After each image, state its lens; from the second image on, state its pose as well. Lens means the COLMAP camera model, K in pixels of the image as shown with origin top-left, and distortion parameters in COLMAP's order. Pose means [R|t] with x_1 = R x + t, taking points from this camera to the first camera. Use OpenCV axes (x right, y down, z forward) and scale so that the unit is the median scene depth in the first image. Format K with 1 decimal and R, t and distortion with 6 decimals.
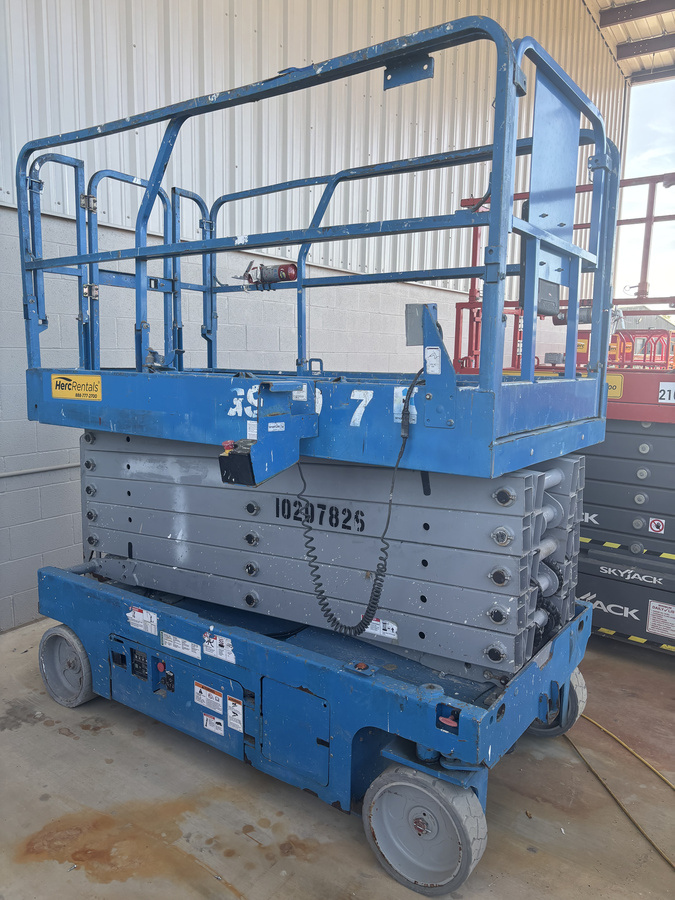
lens RADIAL K [[690.5, 0, 328.5], [0, 690.5, 455.5], [0, 0, 1]] dist [0.009772, 0.001314]
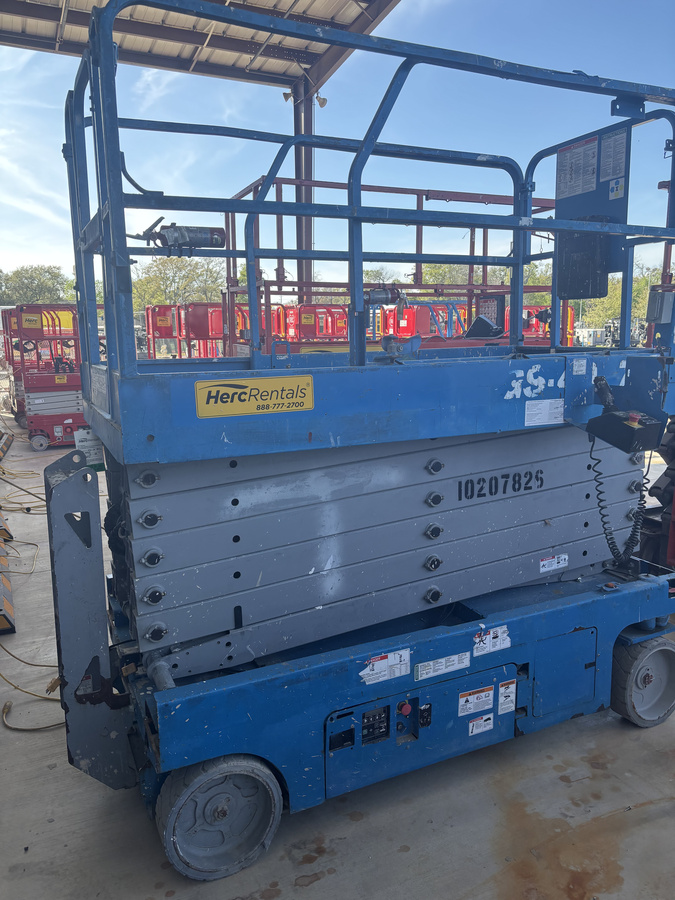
lens RADIAL K [[698.3, 0, 337.5], [0, 698.3, 450.0], [0, 0, 1]] dist [0.009742, -0.000907]
pose [[0.475714, -0.168498, 0.863310, -1.066483], [0.149042, 0.982729, 0.109678, -0.124559], [-0.866881, 0.076494, 0.492611, 0.689217]]
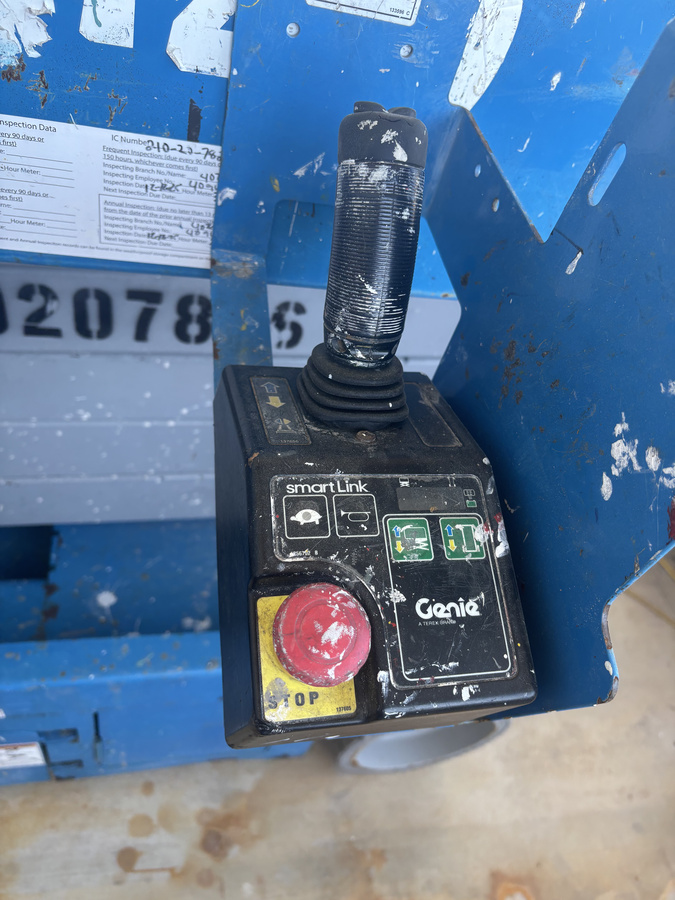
lens RADIAL K [[698.3, 0, 337.5], [0, 698.3, 450.0], [0, 0, 1]] dist [0.009742, -0.000907]
pose [[0.676419, -0.462571, 0.573136, -0.162672], [-0.118158, 0.699938, 0.704362, -0.108272], [-0.726977, -0.544164, 0.418795, 0.770529]]
